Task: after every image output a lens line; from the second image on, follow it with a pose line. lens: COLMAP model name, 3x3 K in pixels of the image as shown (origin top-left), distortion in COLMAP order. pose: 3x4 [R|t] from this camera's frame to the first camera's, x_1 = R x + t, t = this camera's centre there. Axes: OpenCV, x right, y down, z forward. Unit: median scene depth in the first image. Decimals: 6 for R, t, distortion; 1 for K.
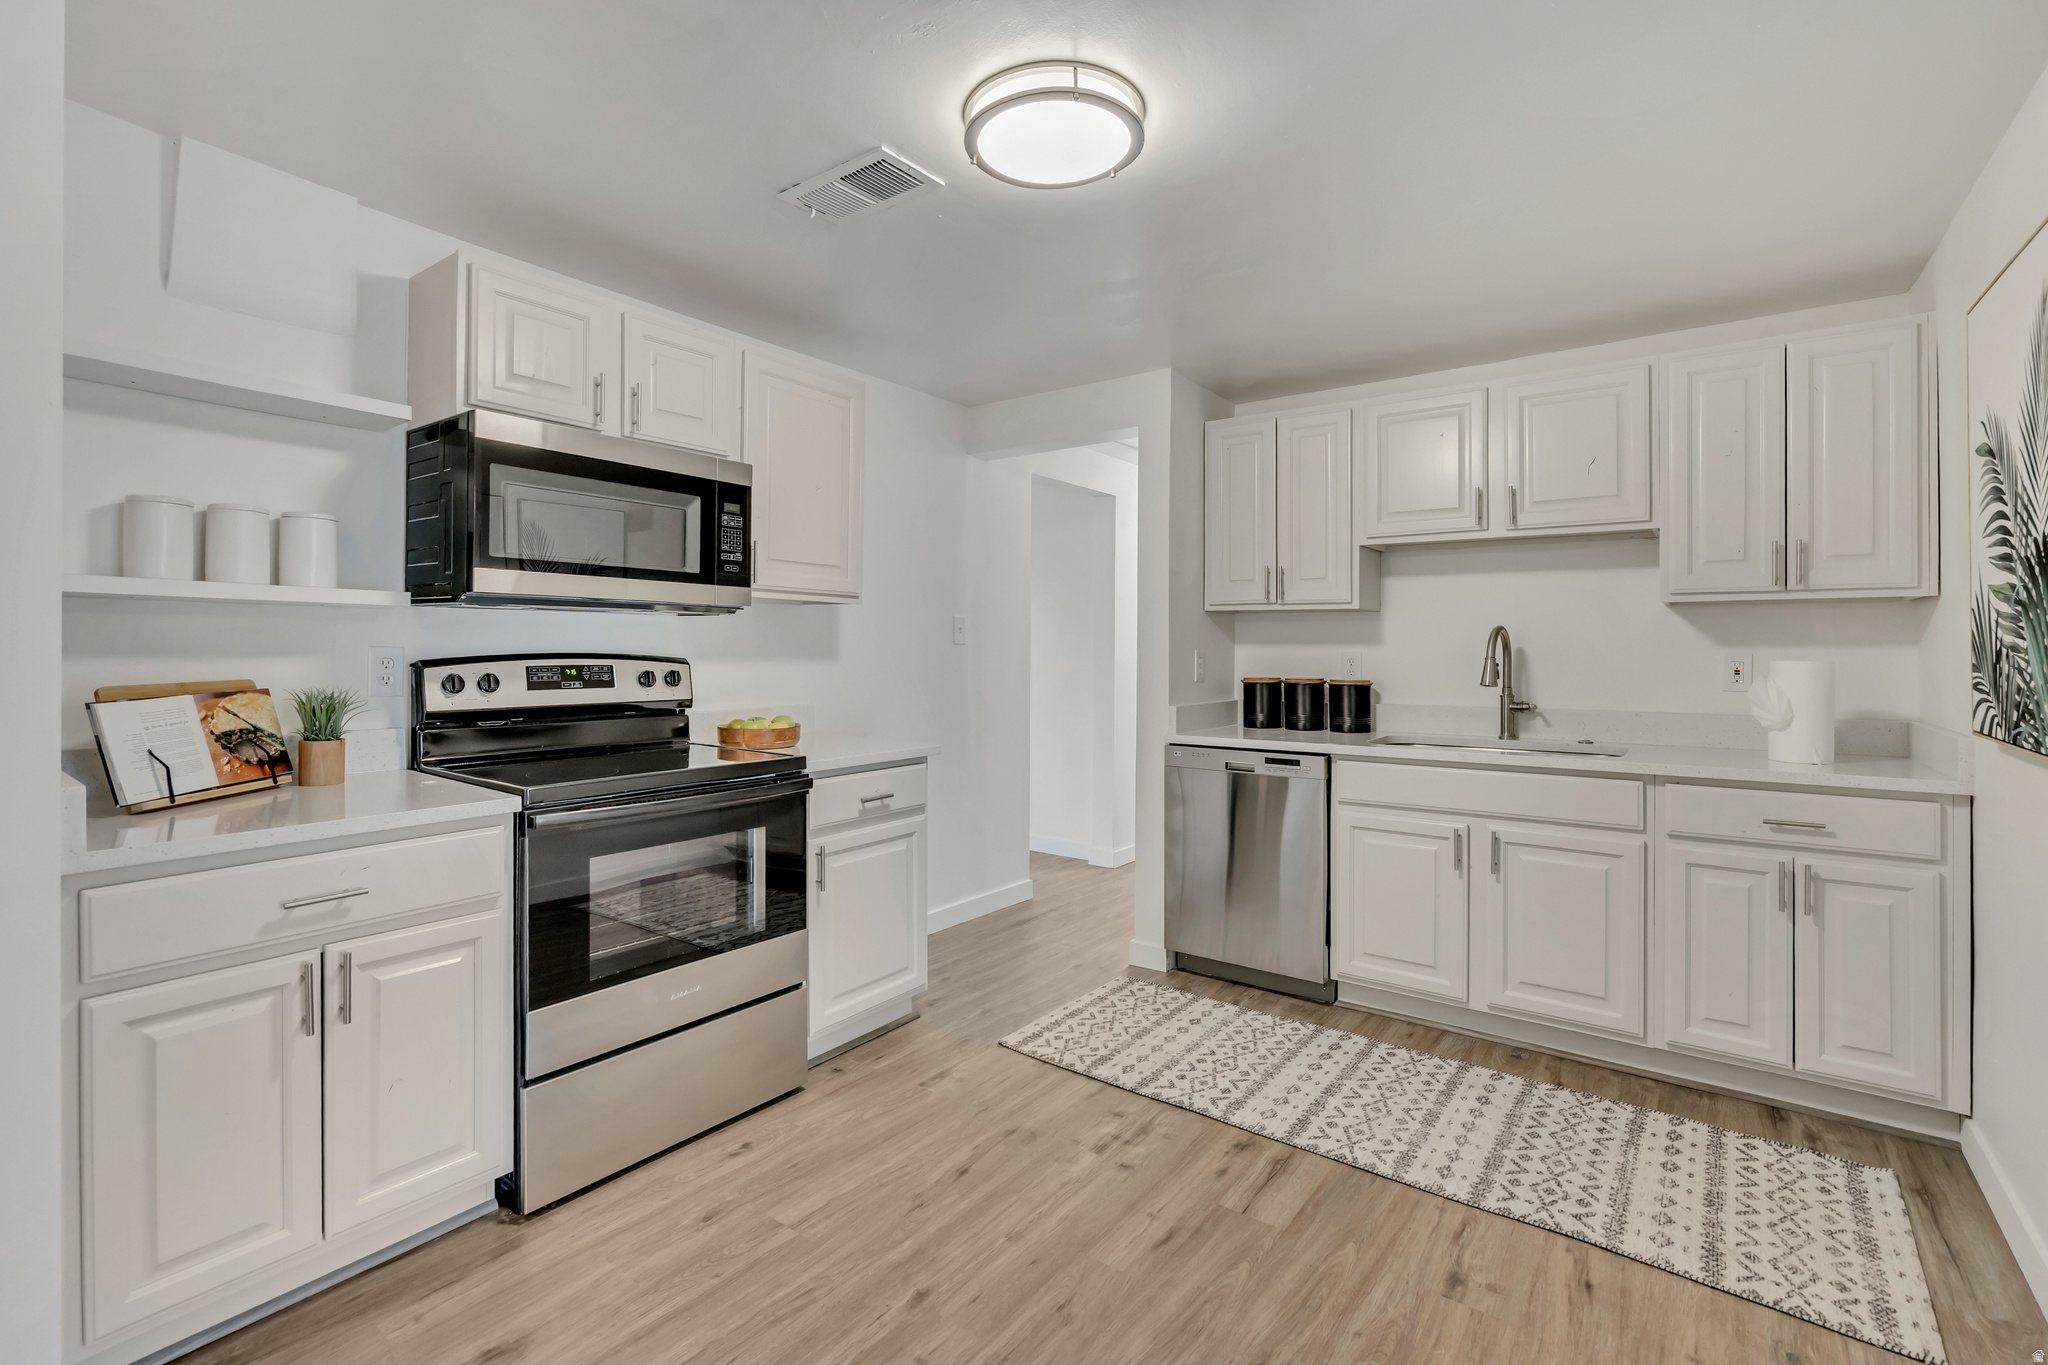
lens RADIAL K [[925.0, 0, 1014.1], [0, 925.0, 636.5], [0, 0, 1]] dist [0.002542, 0.000621]
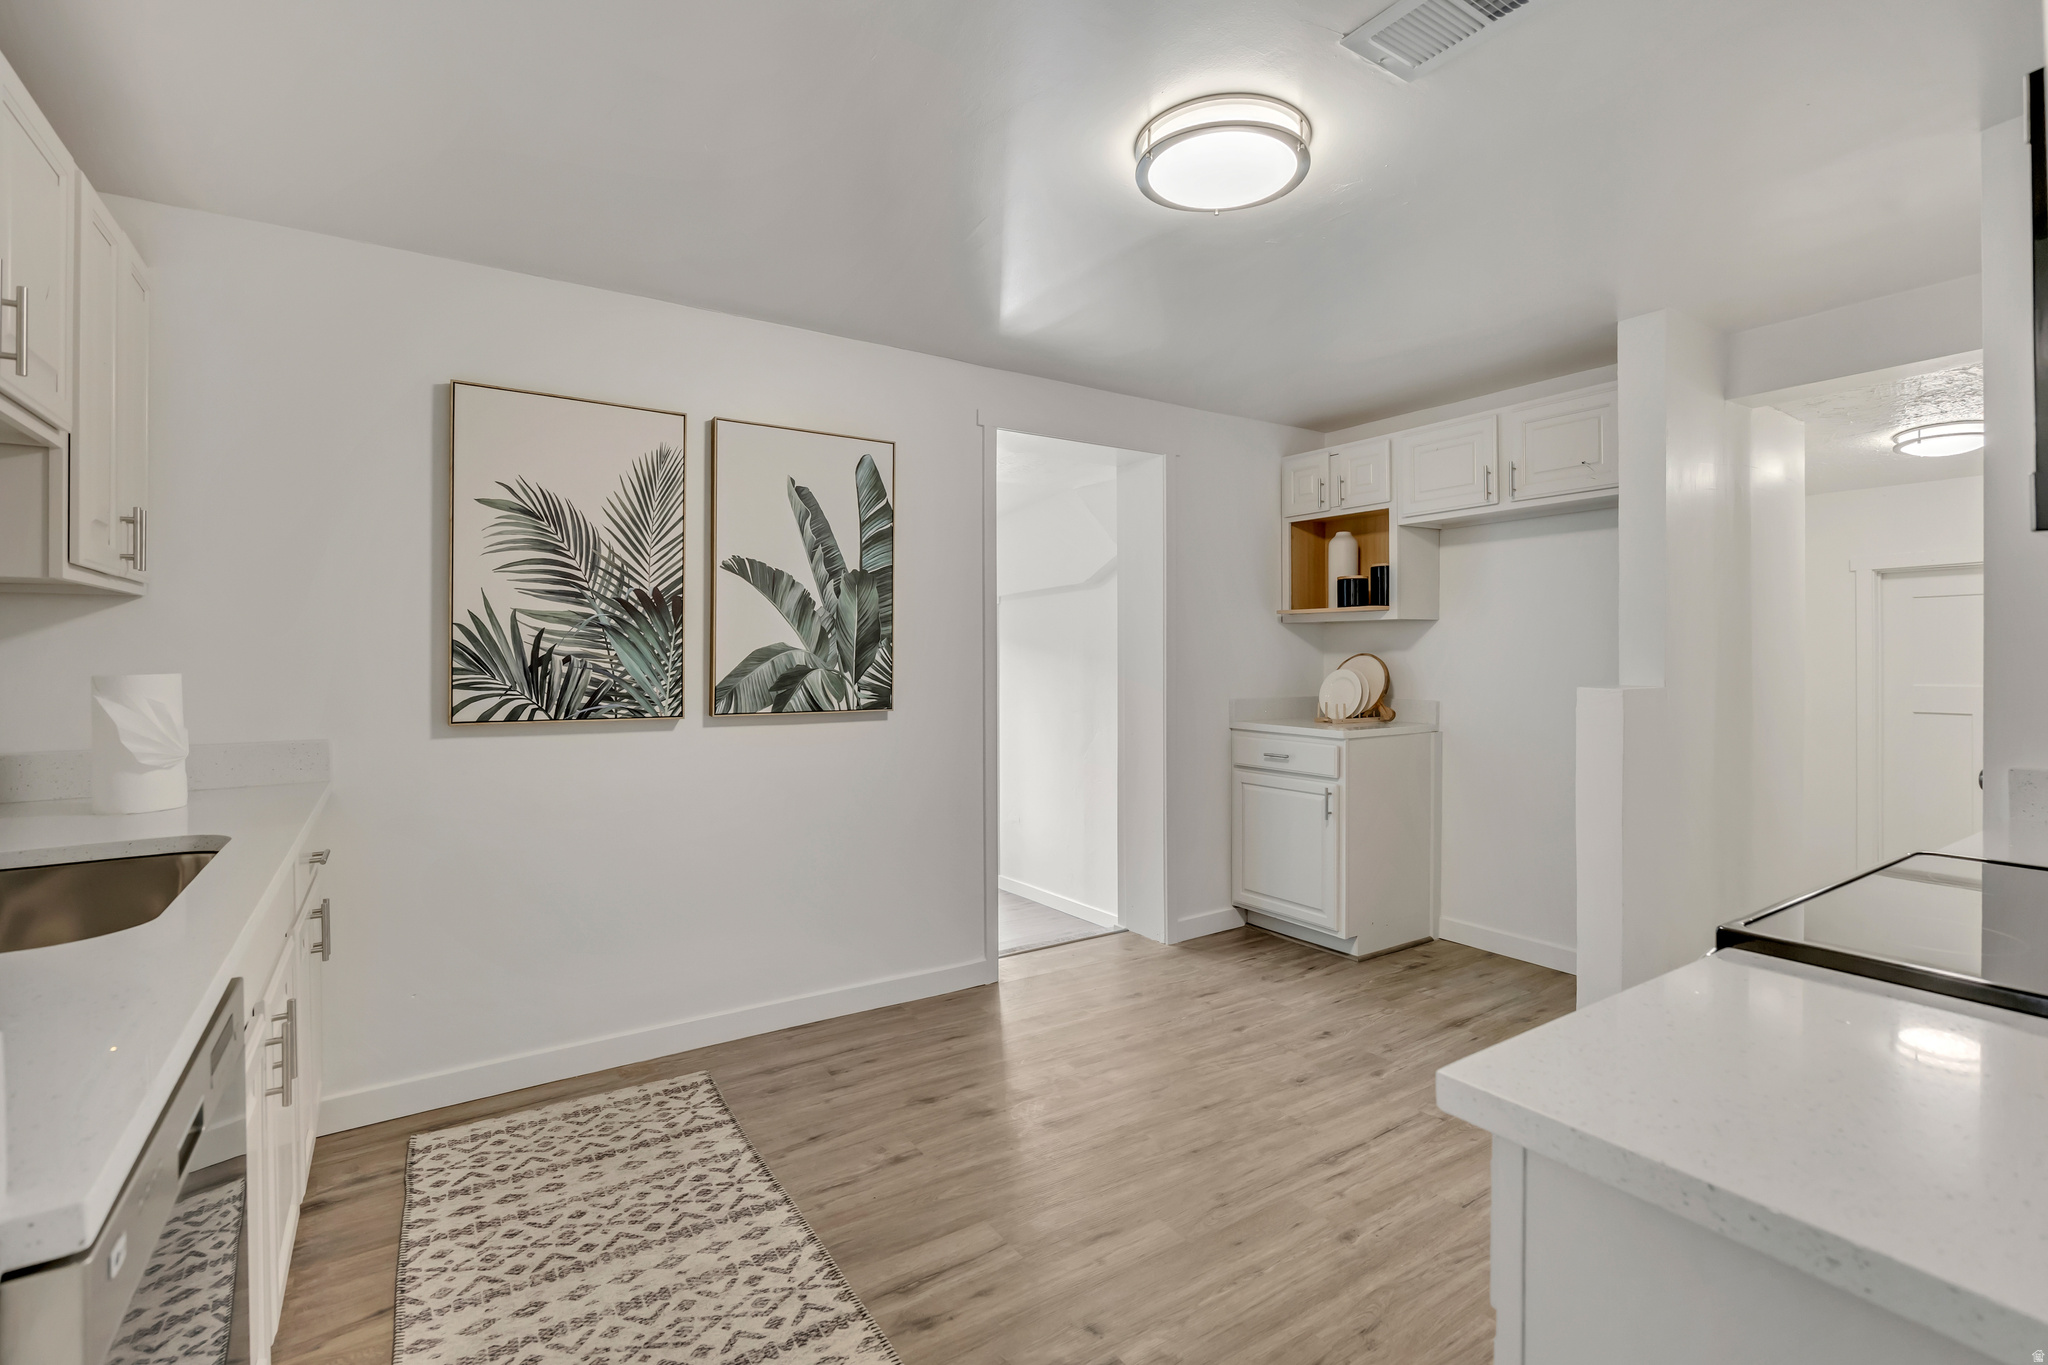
lens RADIAL K [[925.0, 0, 1024.7], [0, 925.0, 665.5], [0, 0, 1]] dist [0.002542, 0.000621]
pose [[-0.943395, -0.010411, 0.331507, -0.080747], [-0.007146, 0.999913, 0.011068, 0.009263], [-0.331593, 0.008072, -0.943388, 1.812889]]
